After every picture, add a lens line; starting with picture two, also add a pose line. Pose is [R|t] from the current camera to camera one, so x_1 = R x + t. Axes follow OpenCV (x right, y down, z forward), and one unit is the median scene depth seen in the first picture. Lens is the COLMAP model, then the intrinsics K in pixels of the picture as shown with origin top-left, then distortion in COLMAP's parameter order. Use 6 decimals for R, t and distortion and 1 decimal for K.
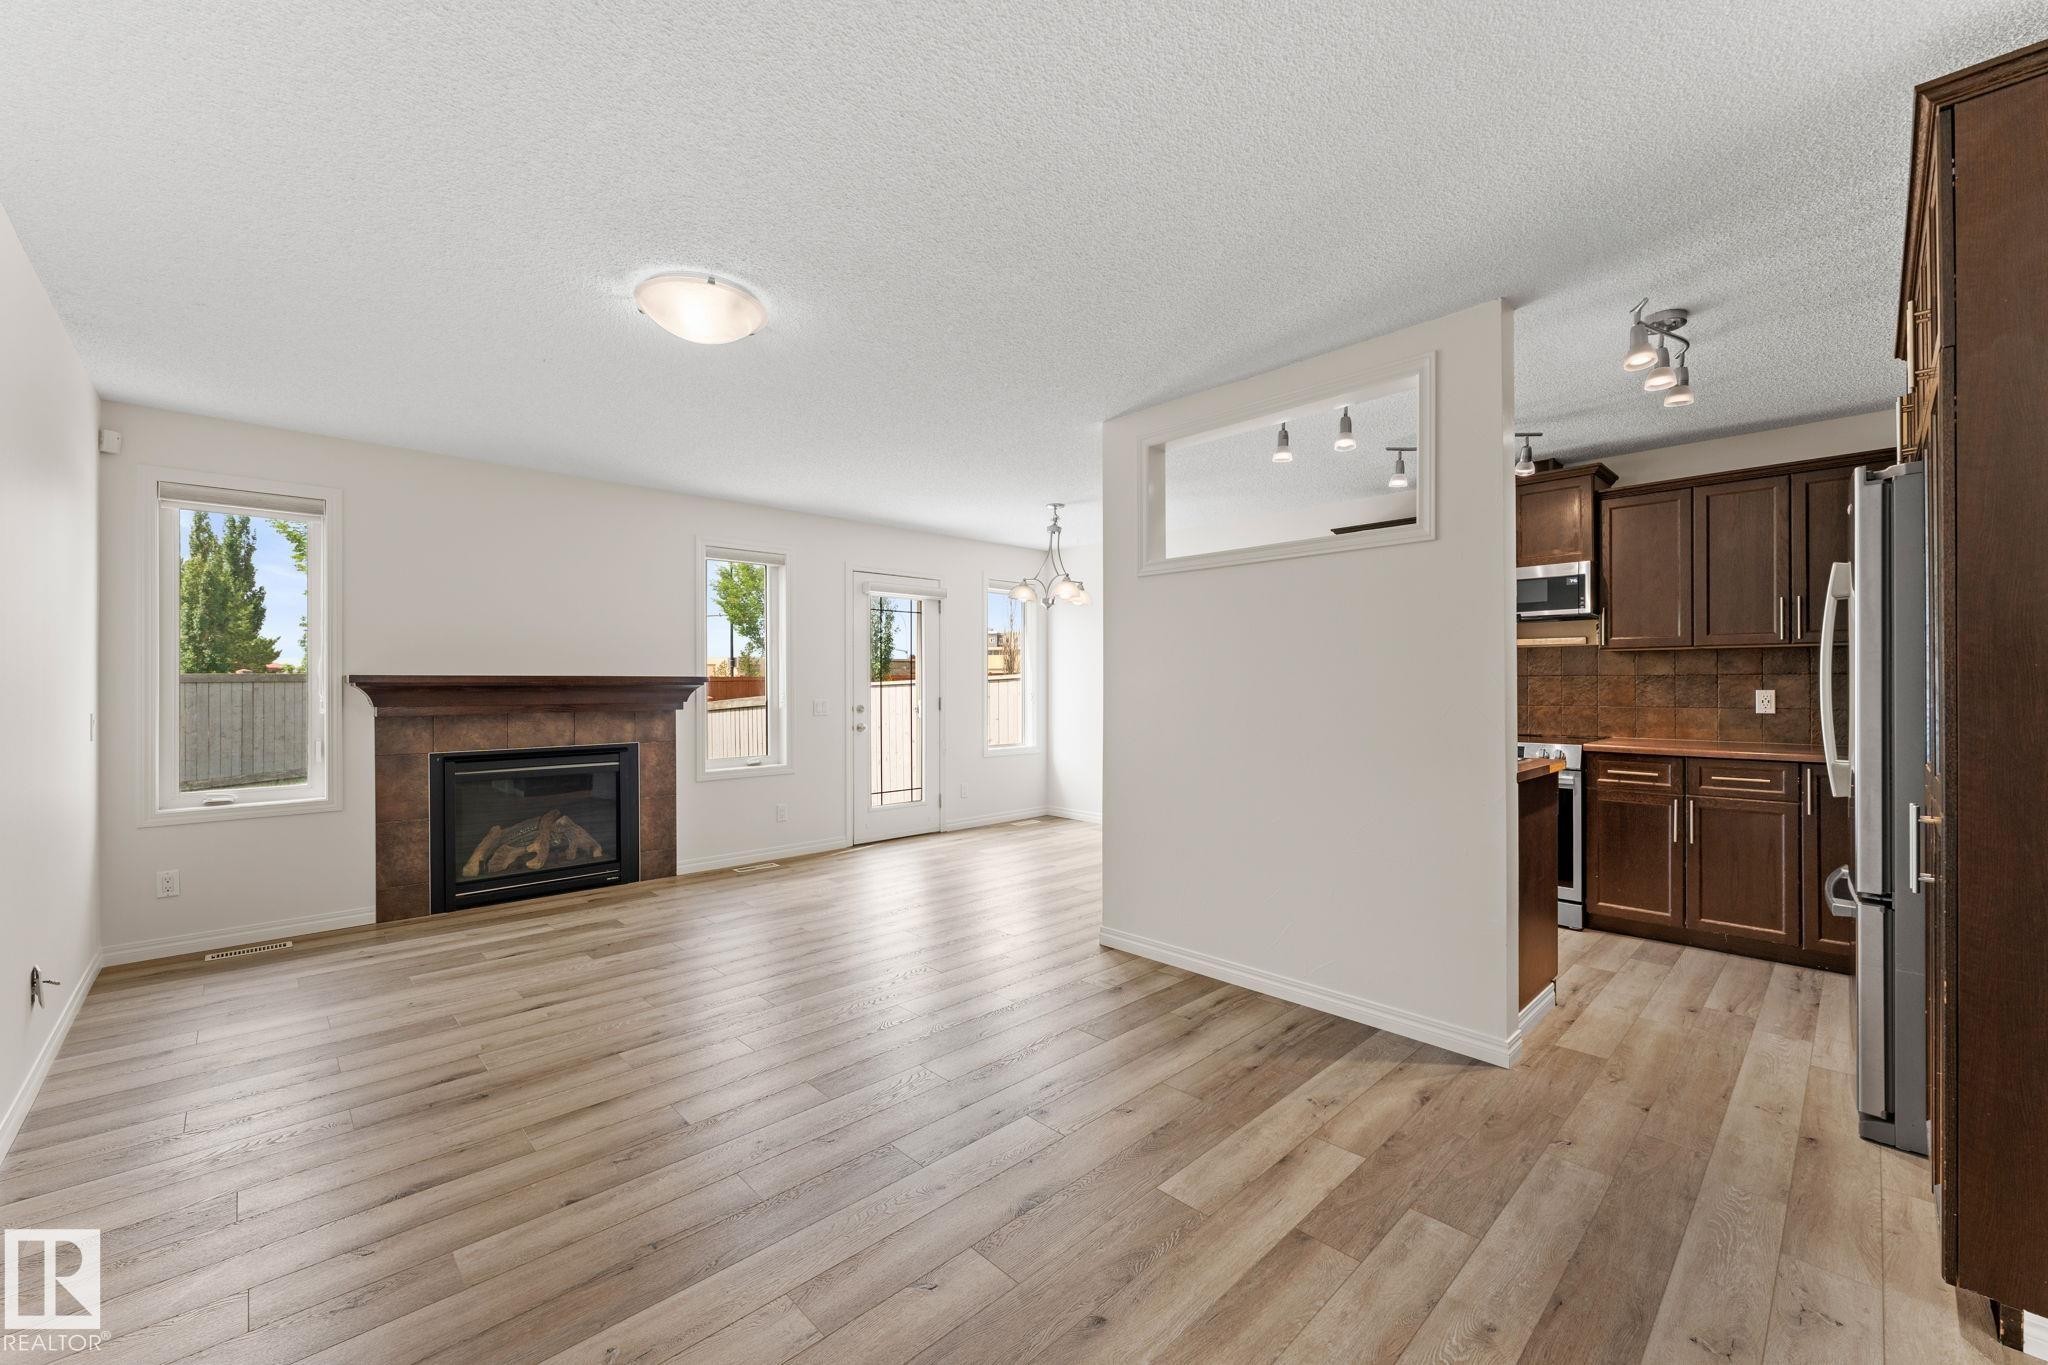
lens RADIAL K [[818.9, 0, 1025.9], [0, 818.9, 684.5], [0, 0, 1]] dist [-0.002004, 0.000520]
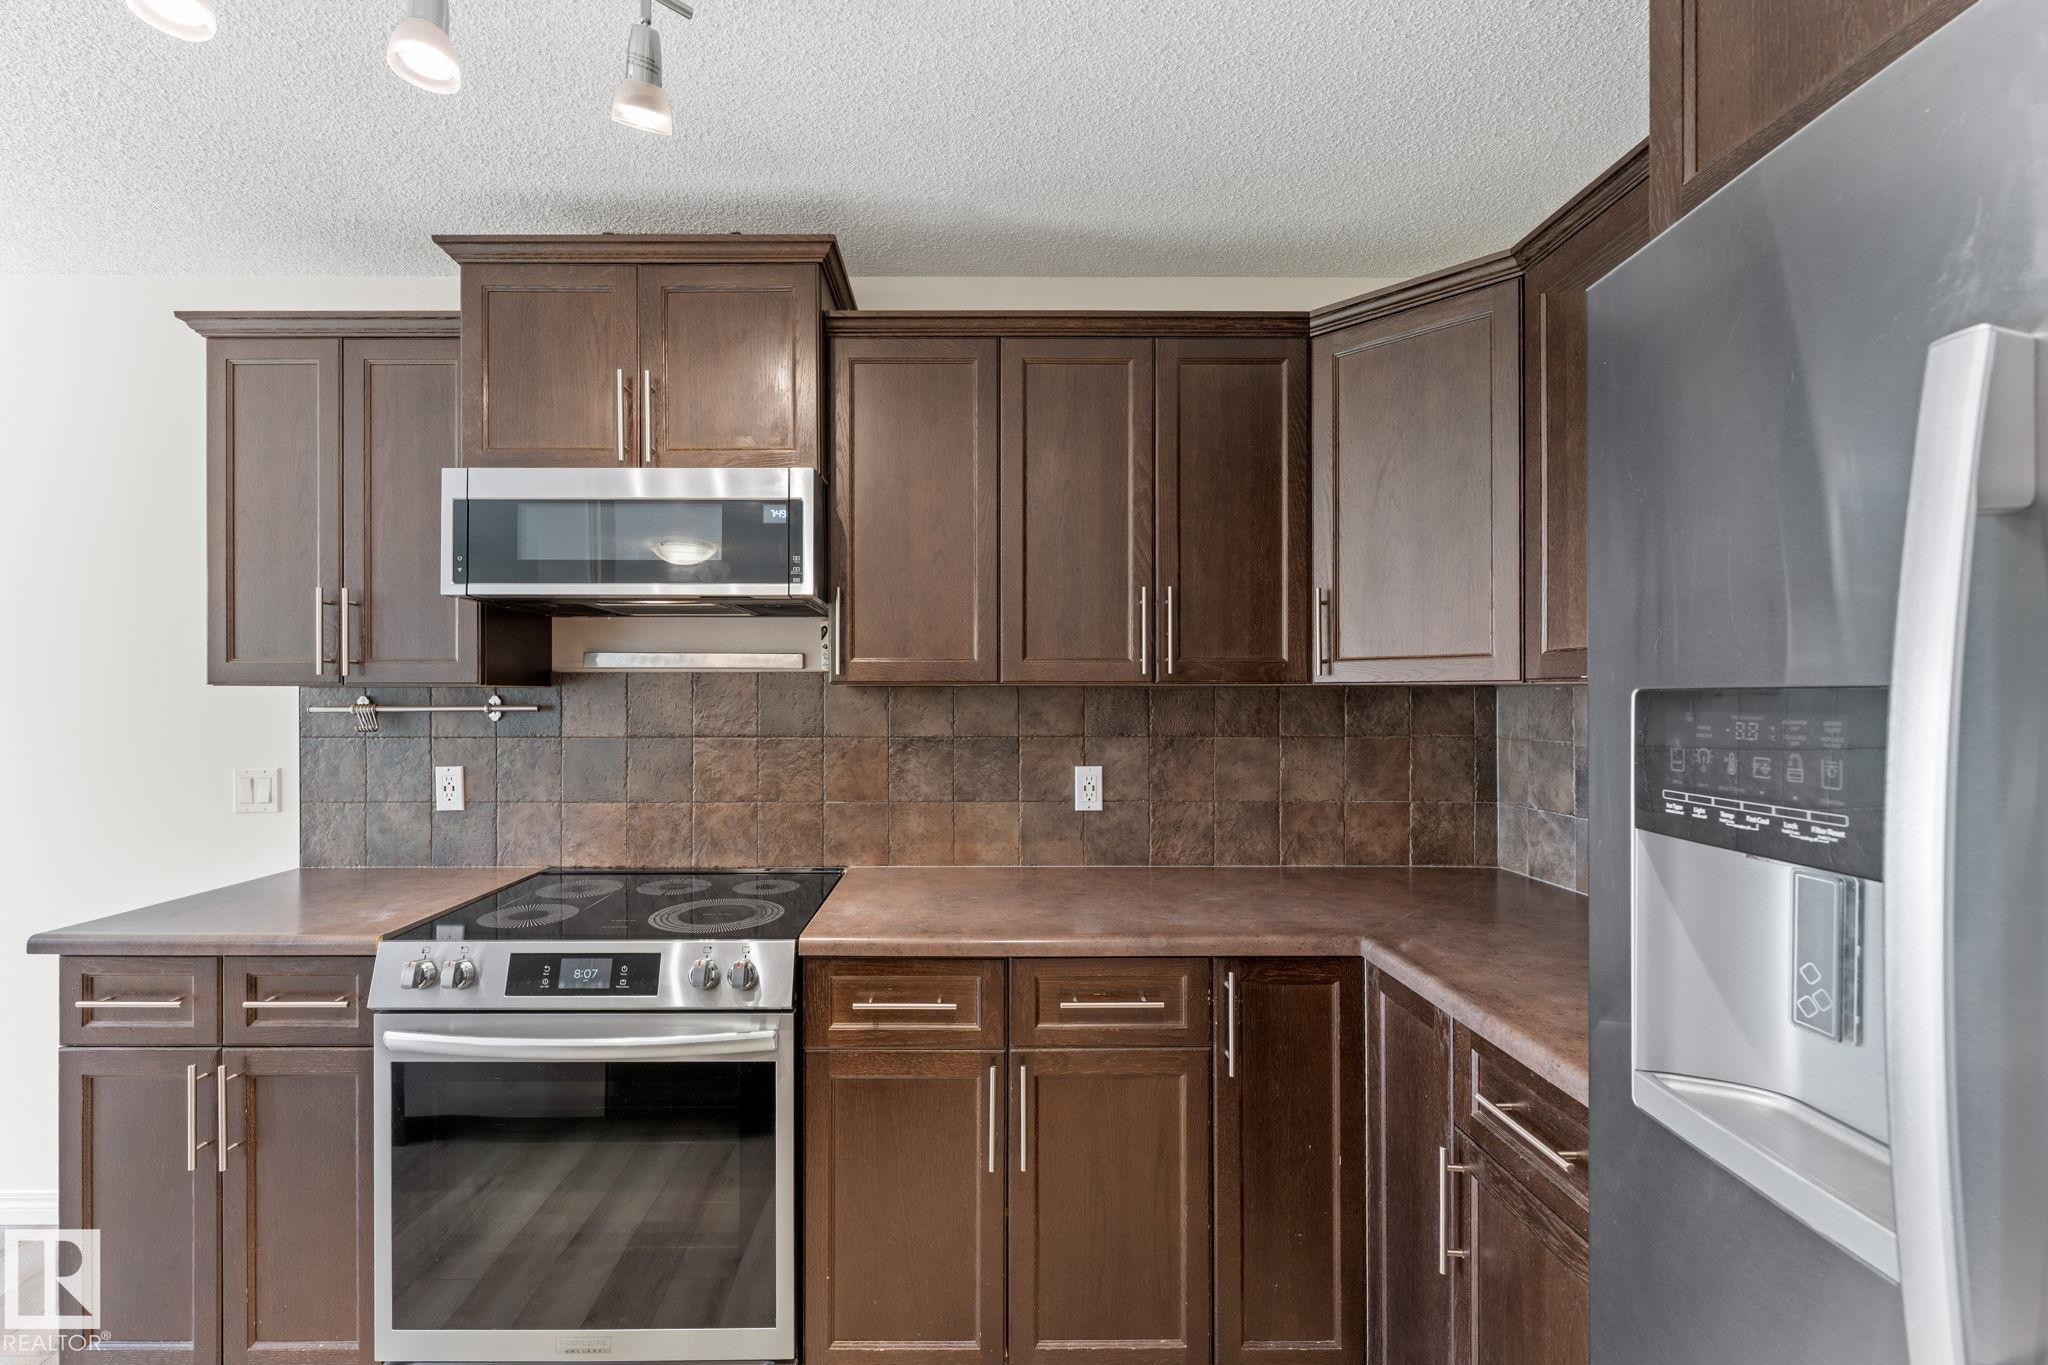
lens RADIAL K [[859.3, 0, 975.9], [0, 859.3, 693.9], [0, 0, 1]] dist [0.007294, 0.000342]
pose [[0.694229, 0.006080, 0.719728, 0.411475], [-0.001401, 0.999974, -0.007095, -0.032905], [-0.719753, 0.003917, 0.694220, 0.605034]]
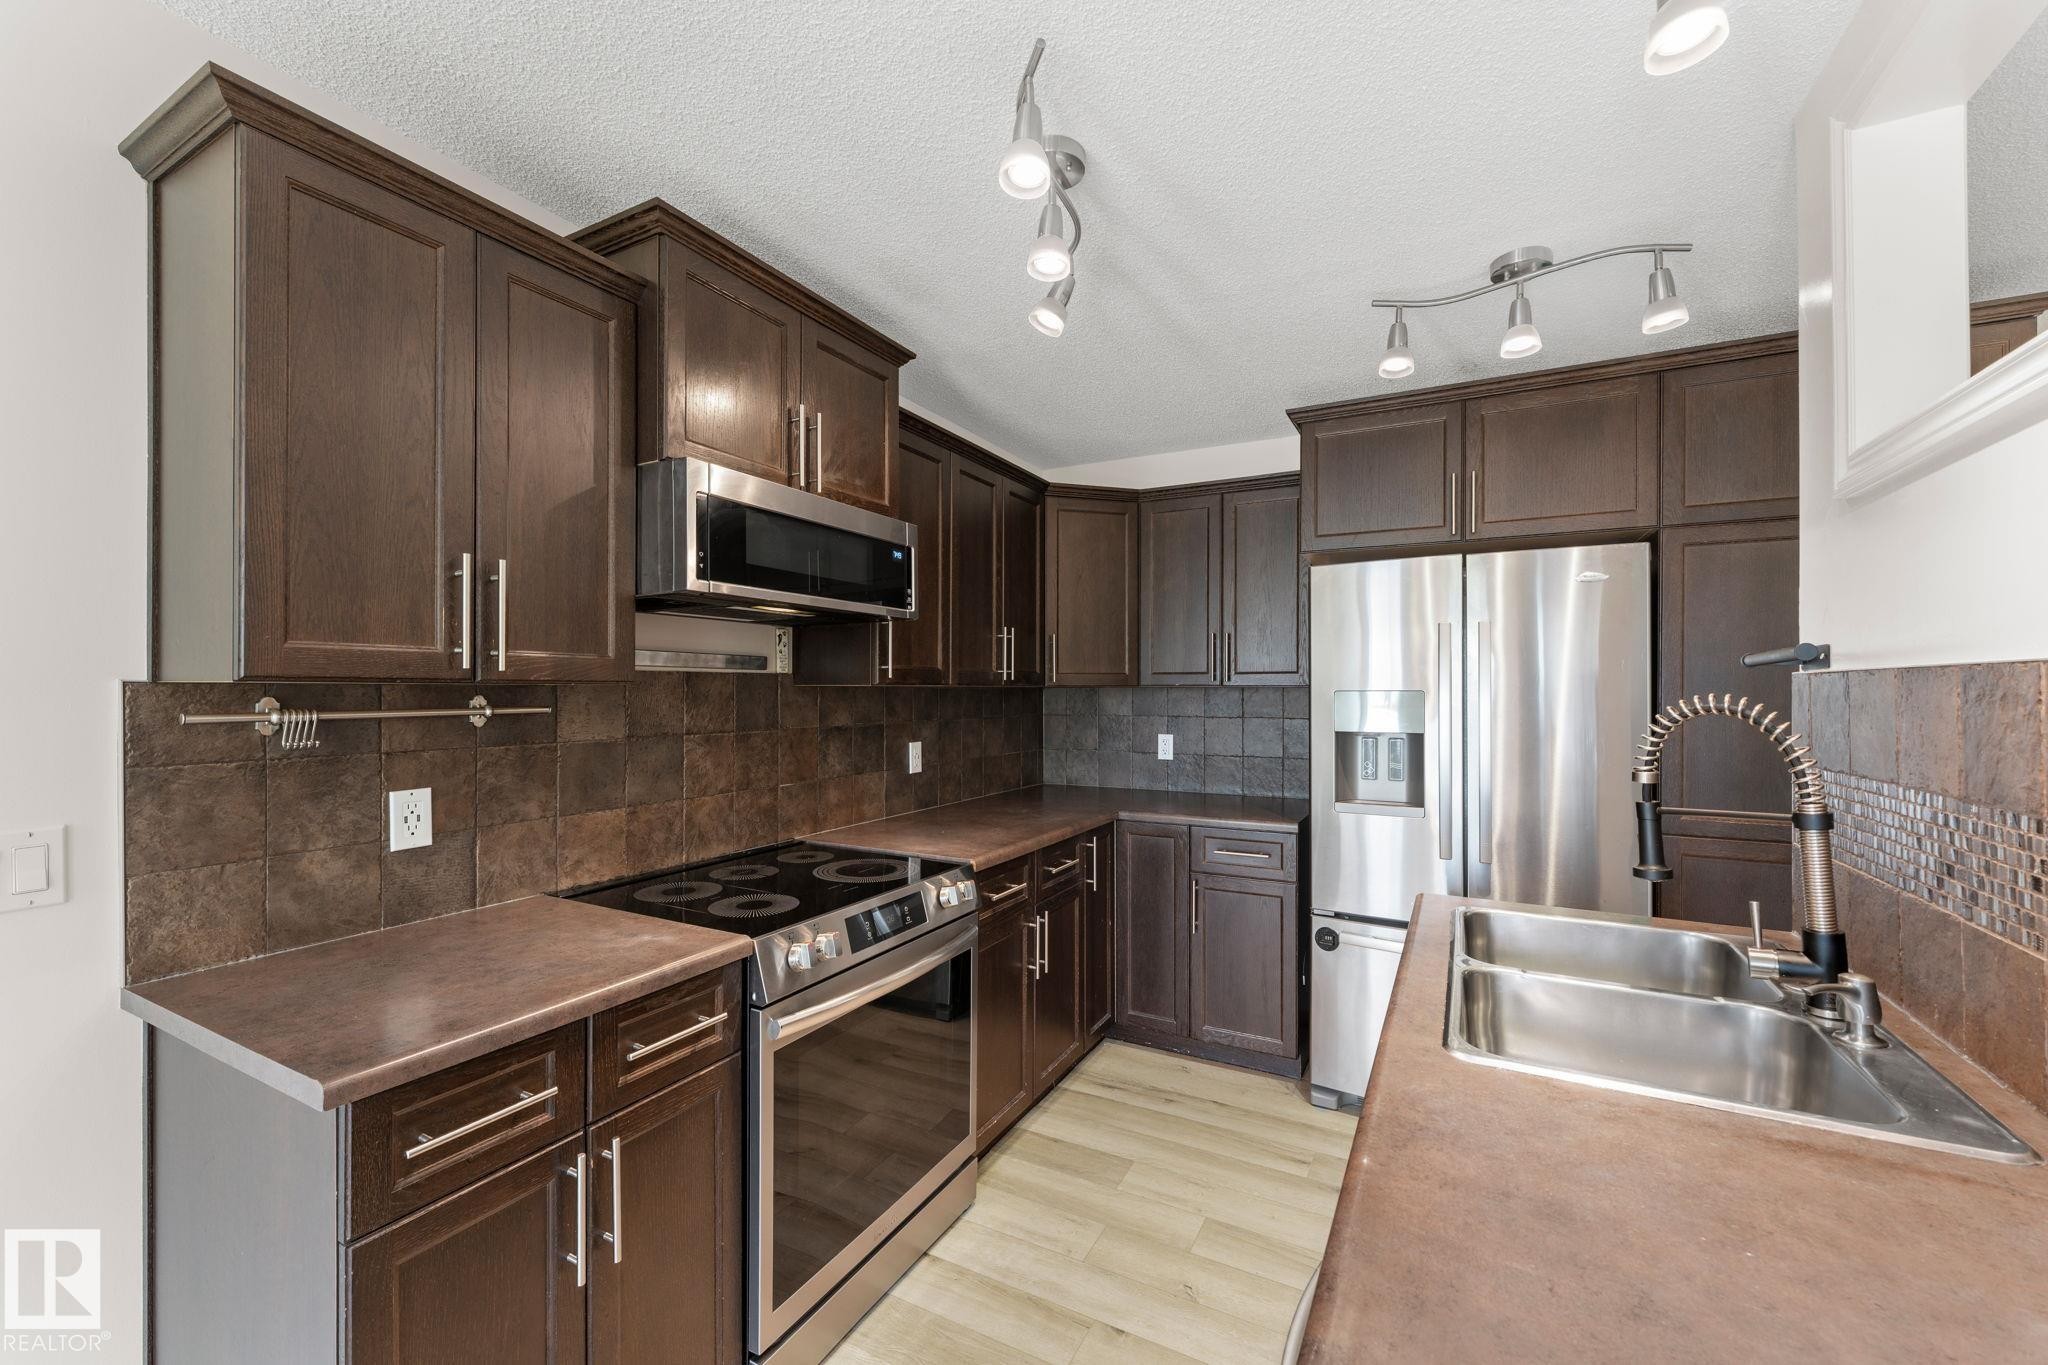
lens RADIAL K [[818.9, 0, 1024.1], [0, 818.9, 687.4], [0, 0, 1]] dist [-0.002004, 0.000520]
pose [[-0.305192, 0.004409, 0.952281, 0.135559], [-0.000559, 0.999988, -0.004809, -0.036919], [-0.952291, -0.002000, -0.305186, 1.032419]]
